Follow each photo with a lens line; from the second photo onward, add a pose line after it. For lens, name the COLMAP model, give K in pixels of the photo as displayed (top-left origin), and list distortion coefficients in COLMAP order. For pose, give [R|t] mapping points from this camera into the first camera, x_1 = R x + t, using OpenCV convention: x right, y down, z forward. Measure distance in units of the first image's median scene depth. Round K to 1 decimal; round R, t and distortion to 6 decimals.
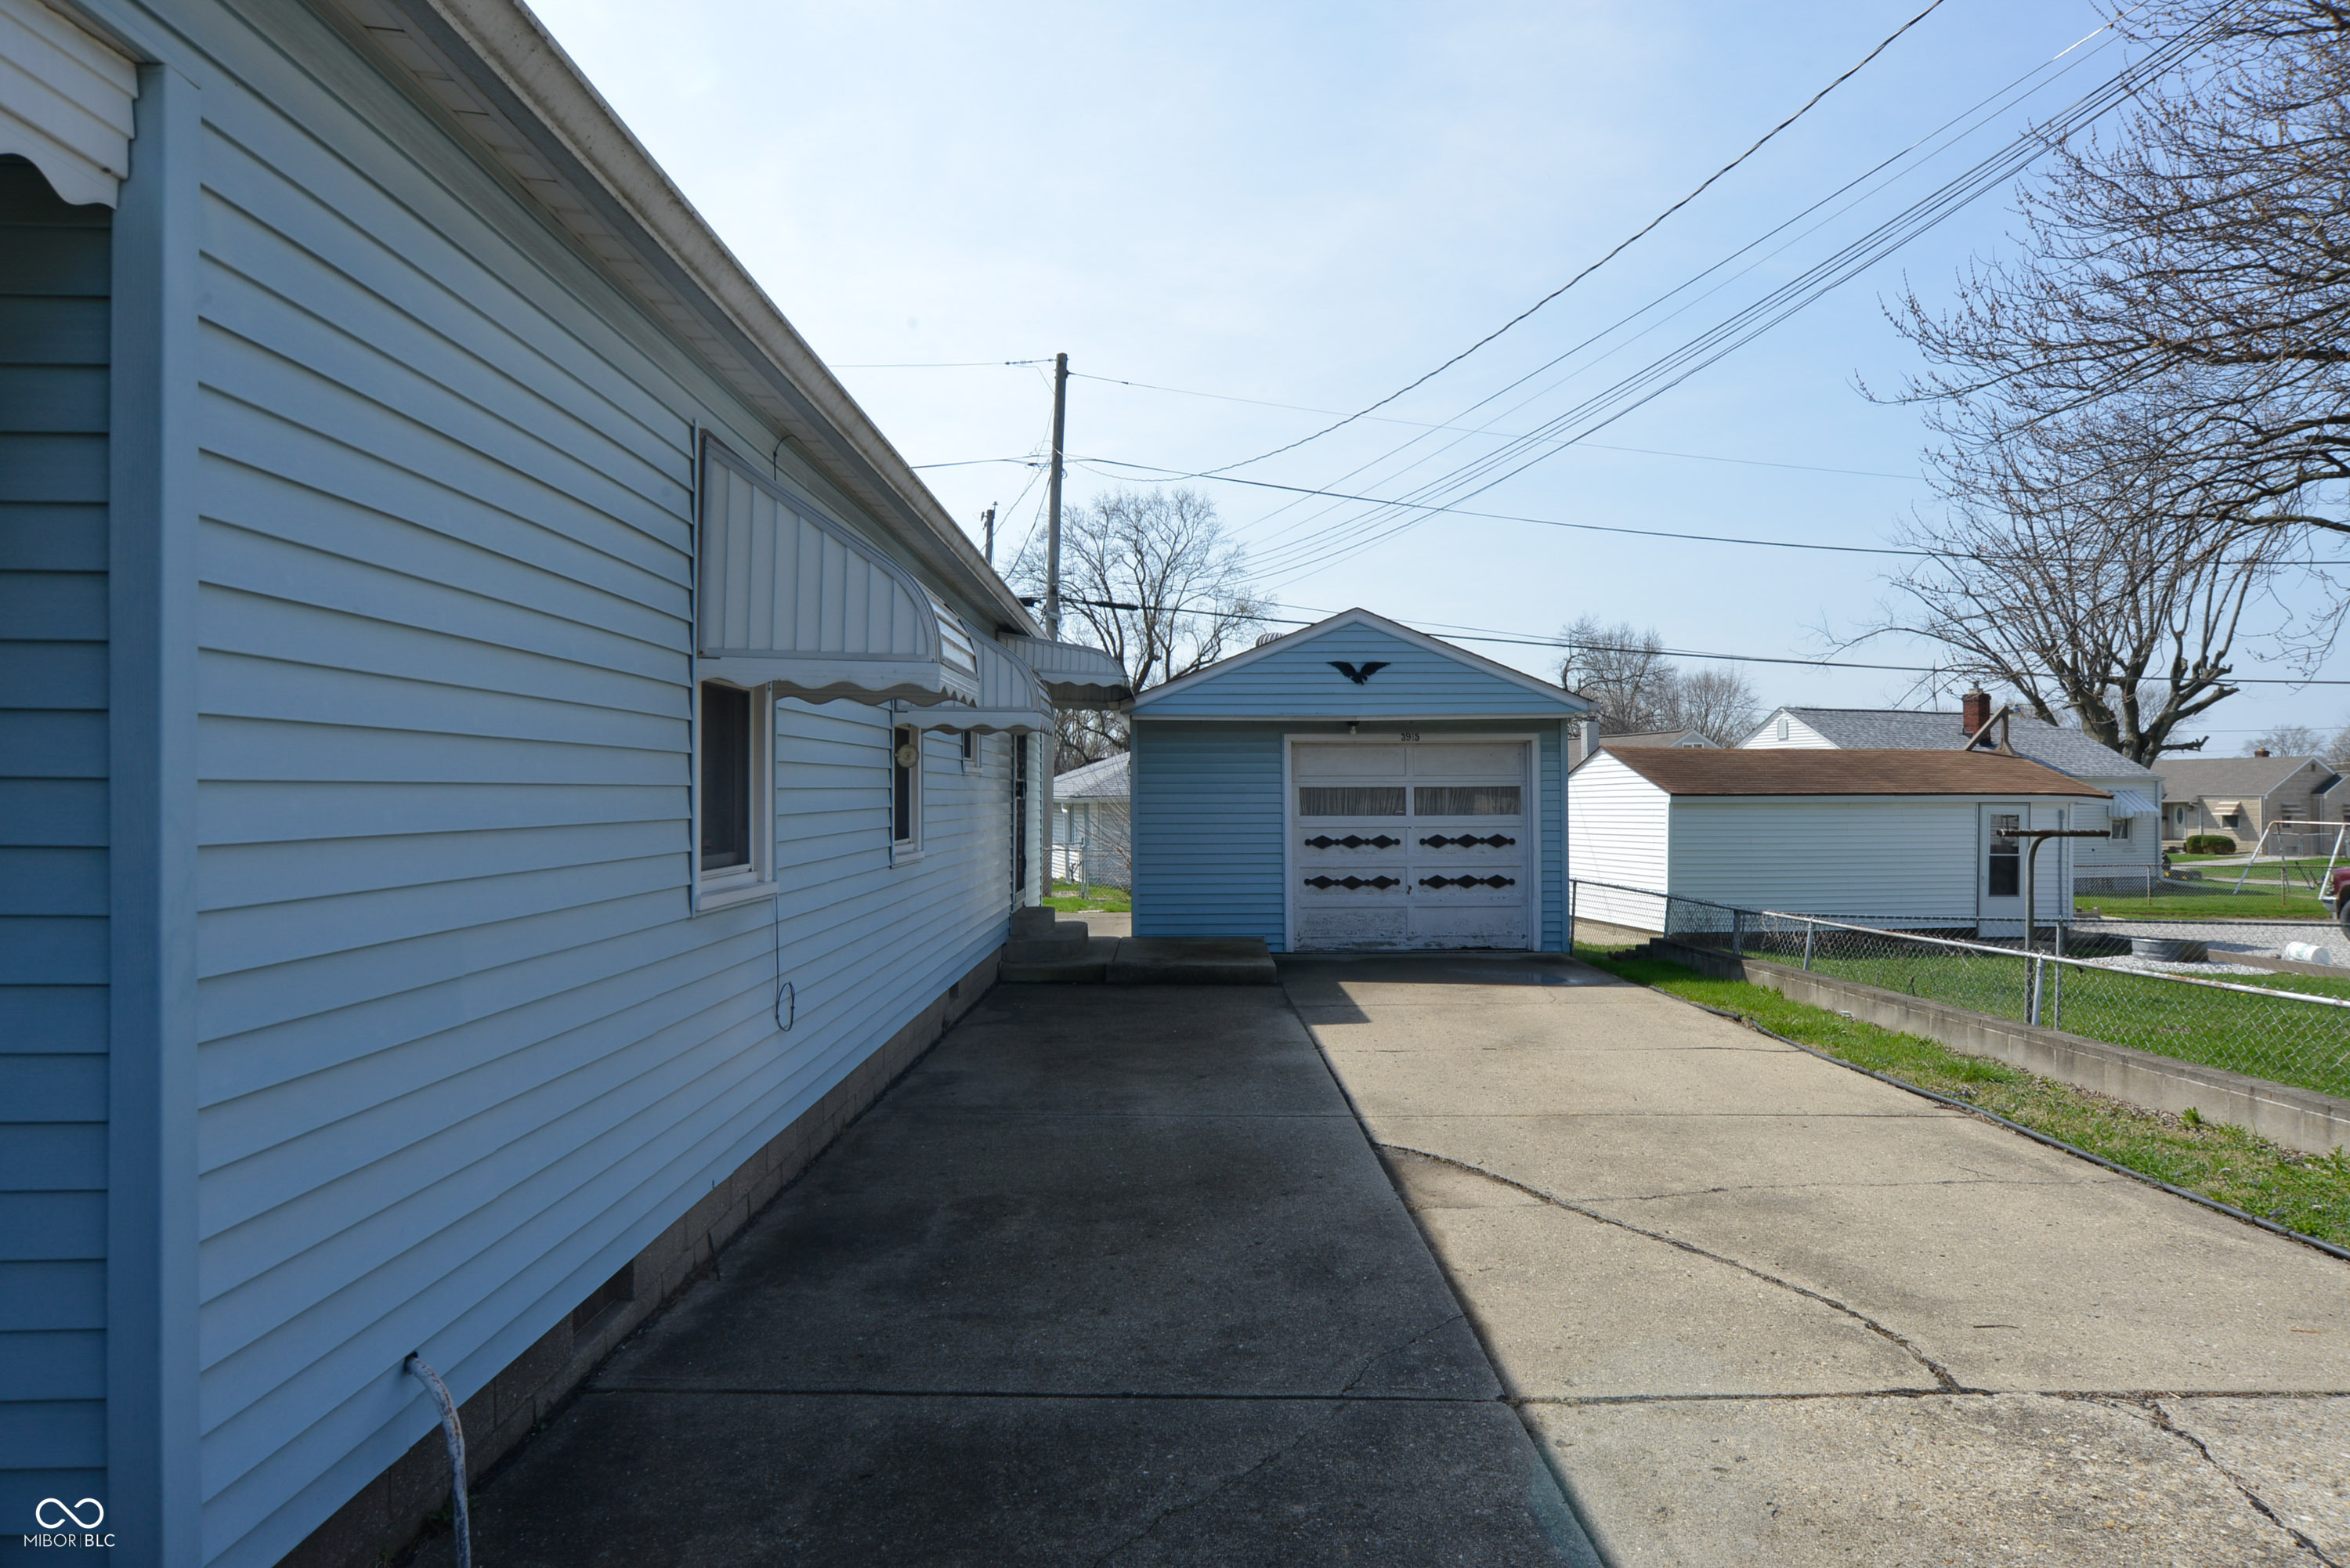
lens RADIAL K [[1314.2, 0, 1193.7], [0, 1314.2, 797.1], [0, 0, 1]] dist [-0.024304, 0.000819]
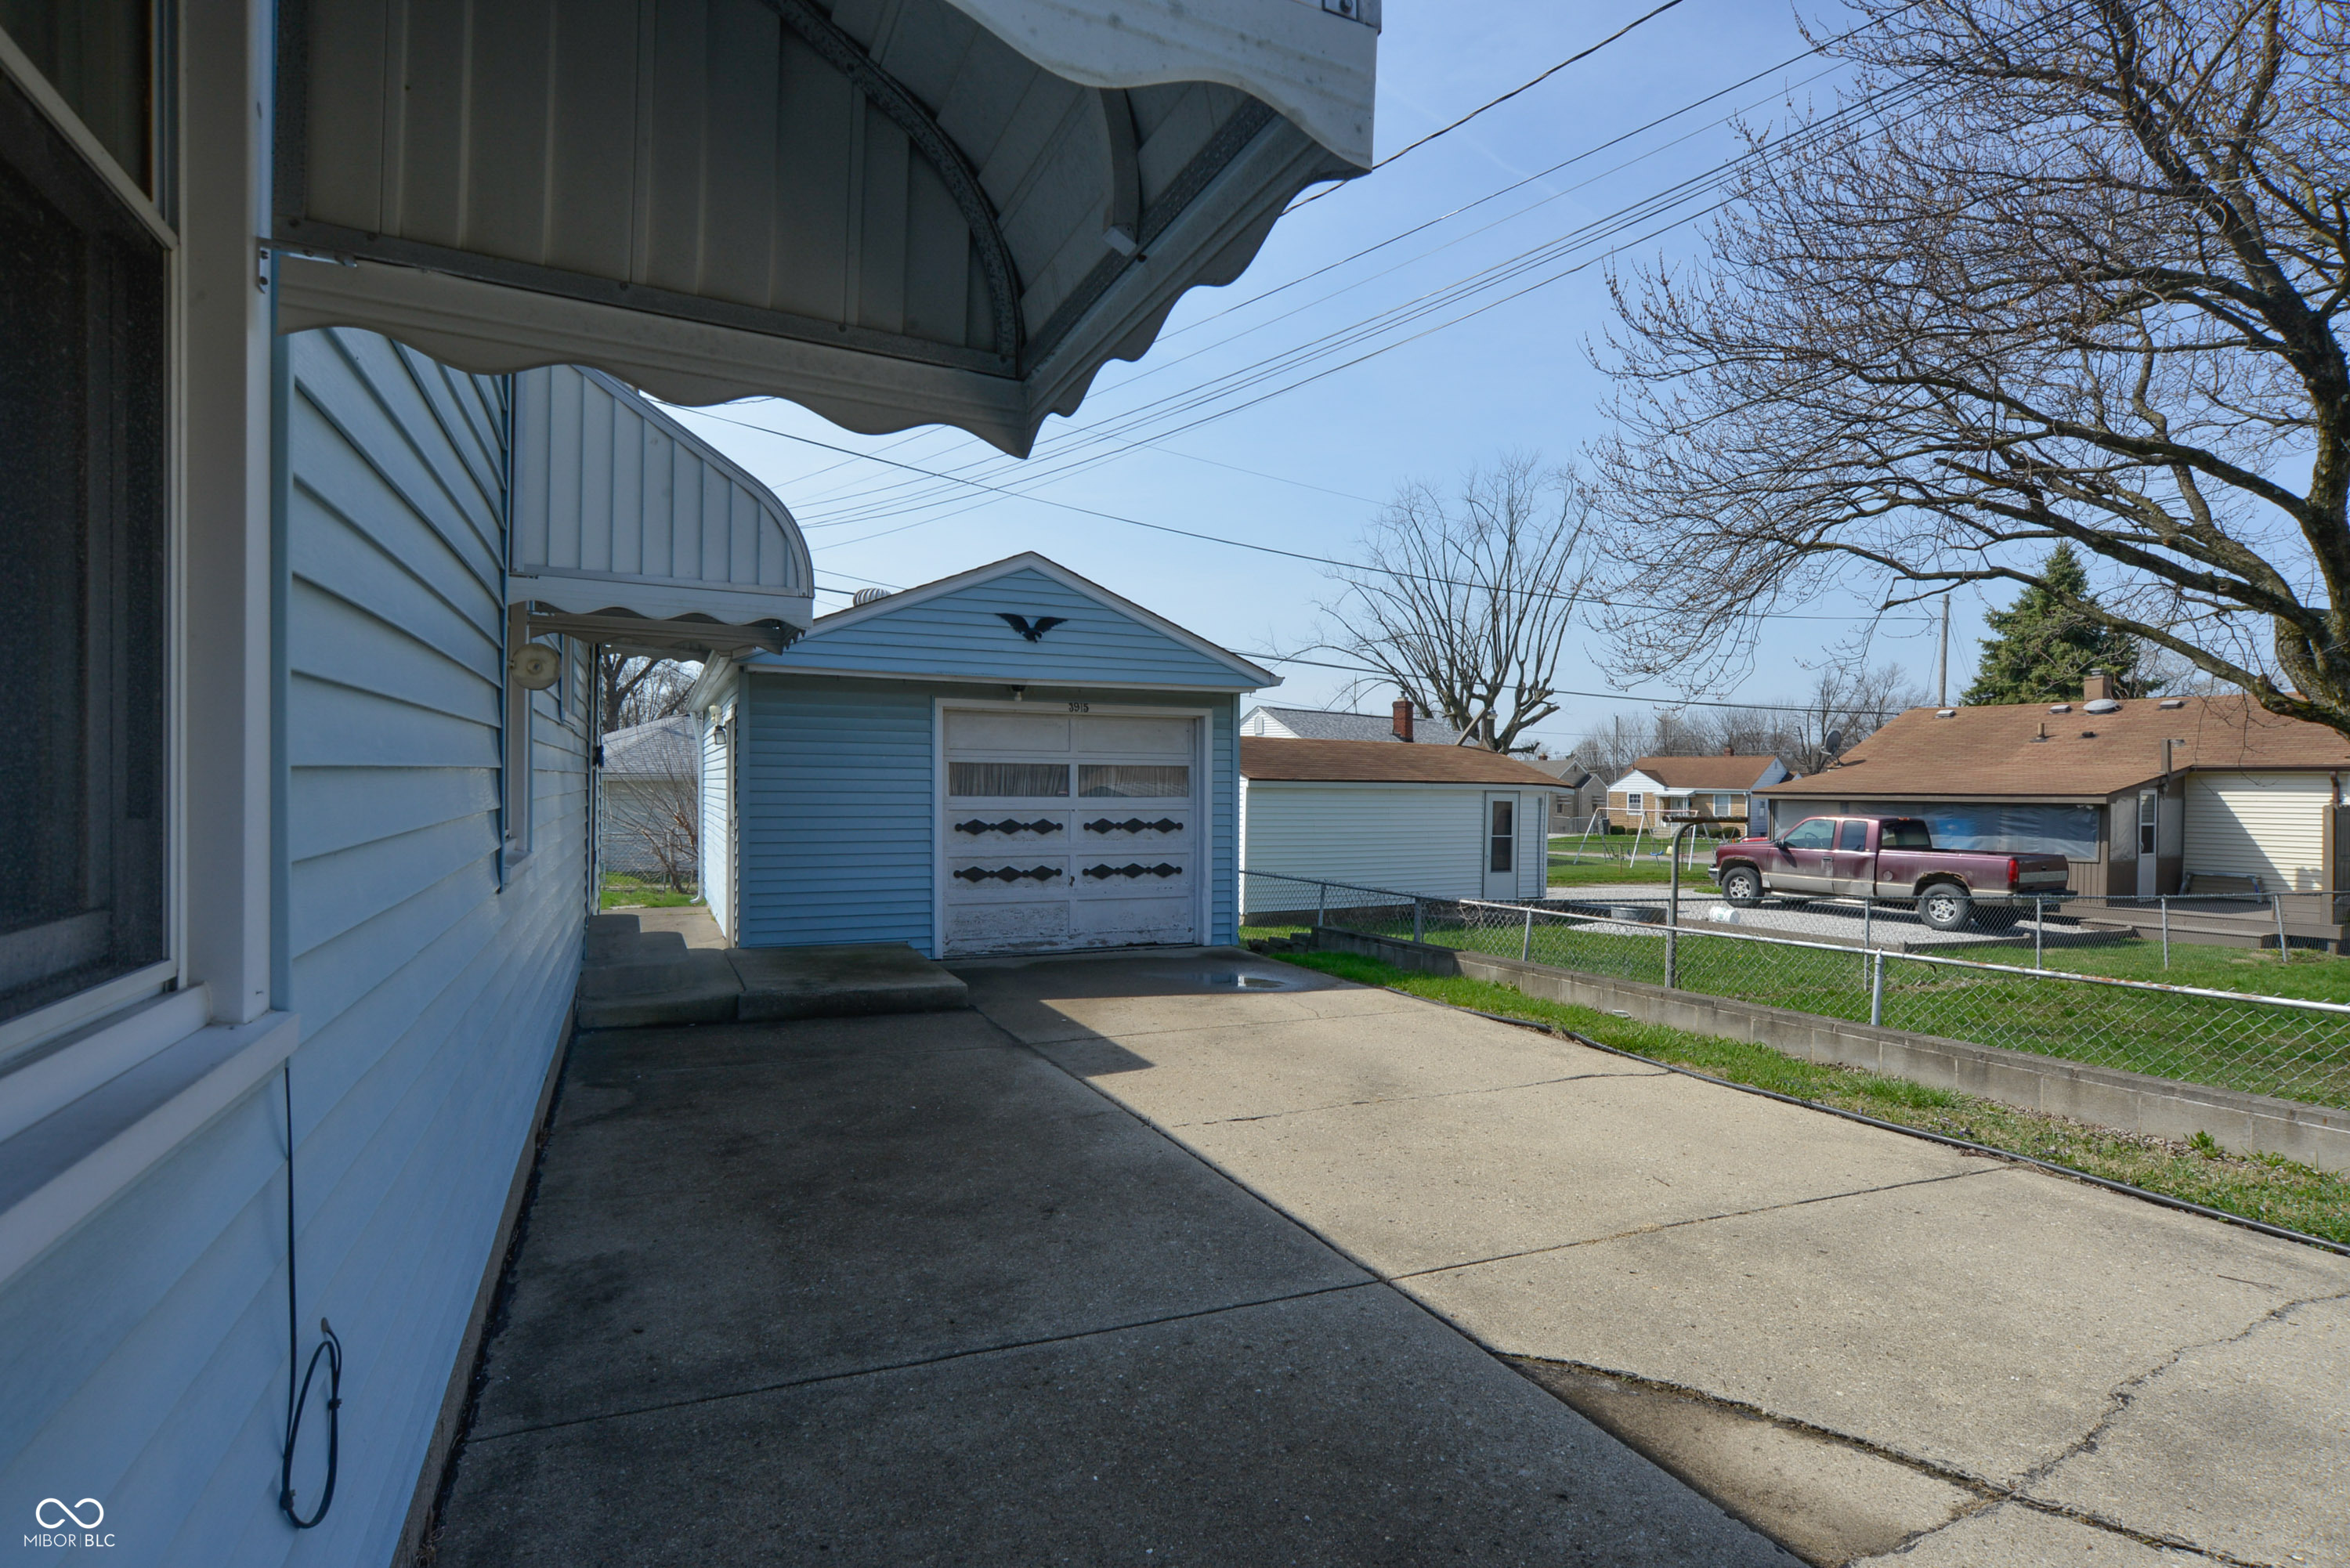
lens RADIAL K [[1163.6, 0, 1168.6], [0, 1163.6, 802.6], [0, 0, 1]] dist [-0.023764, 0.012715]
pose [[0.914644, 0.007169, 0.404197, -0.092152], [-0.014359, 0.999788, 0.014759, 0.005511], [-0.404006, -0.019303, 0.914553, 0.263144]]
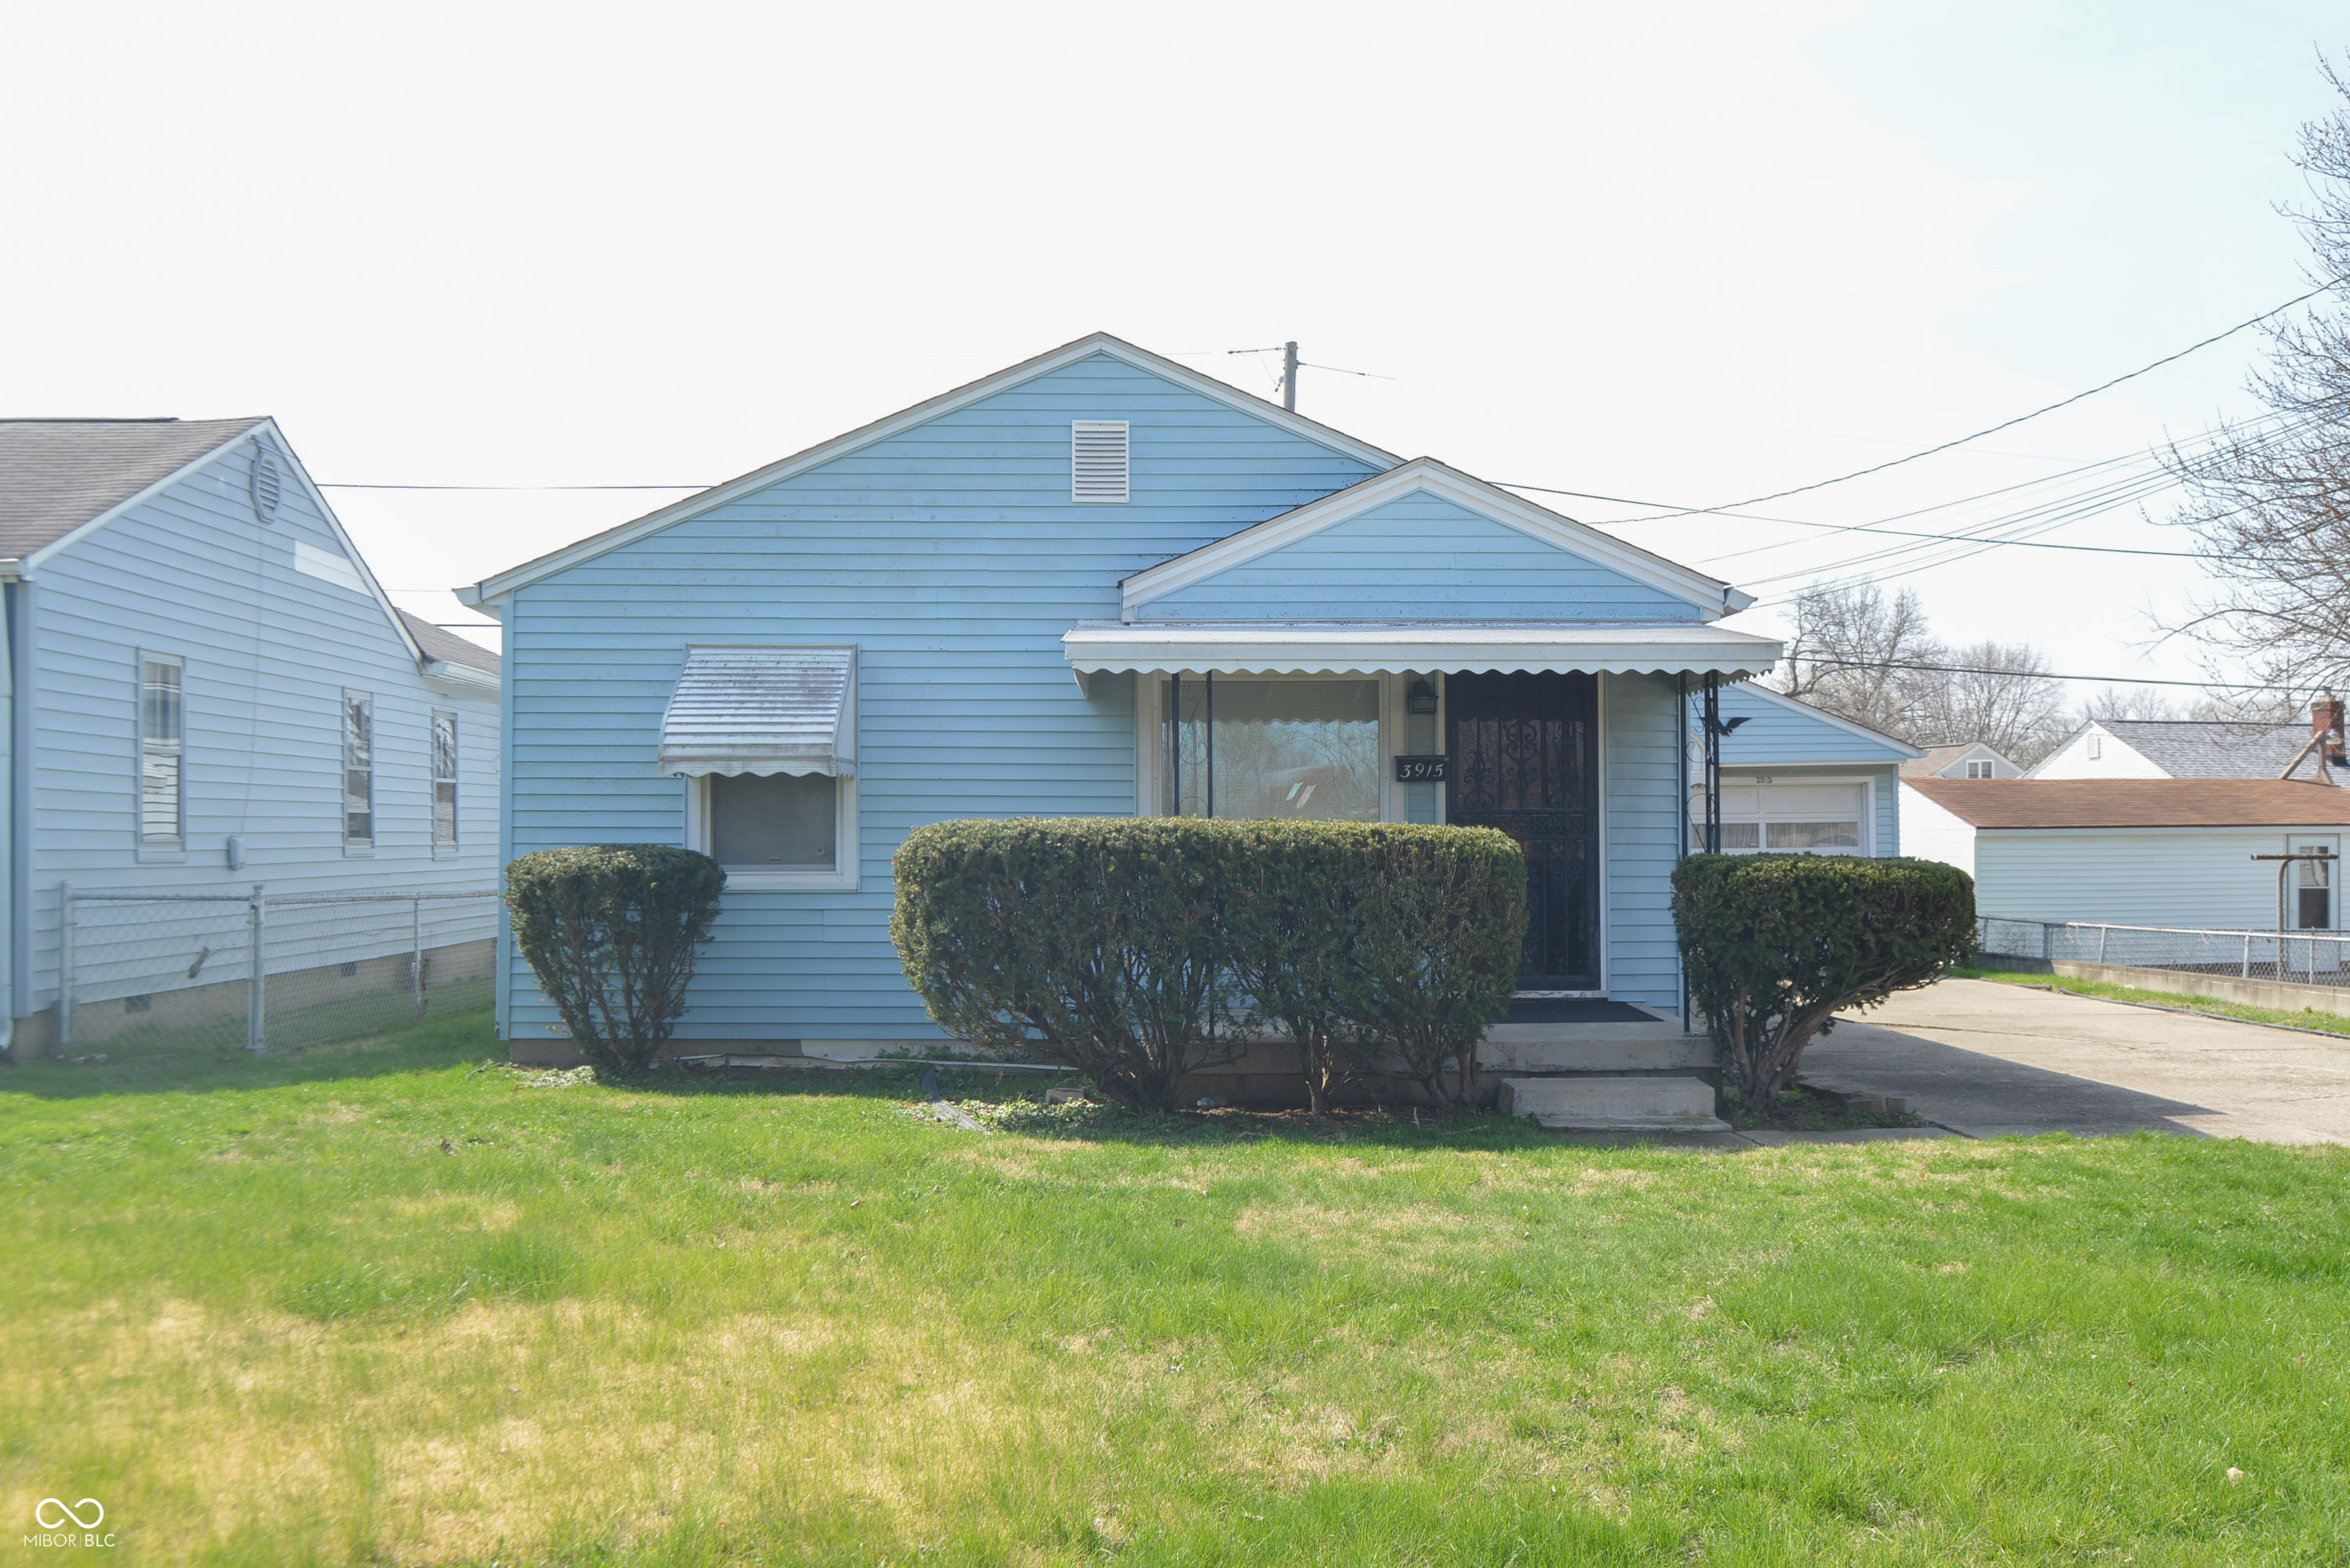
lens RADIAL K [[2139.6, 0, 1188.1], [0, 2139.6, 779.3], [0, 0, 1]] dist [-0.013661, -0.008884]
pose [[0.999845, -0.004351, 0.017087, -0.372654], [0.004778, 0.999674, -0.025069, -0.001158], [-0.016973, 0.025146, 0.999540, -0.871571]]
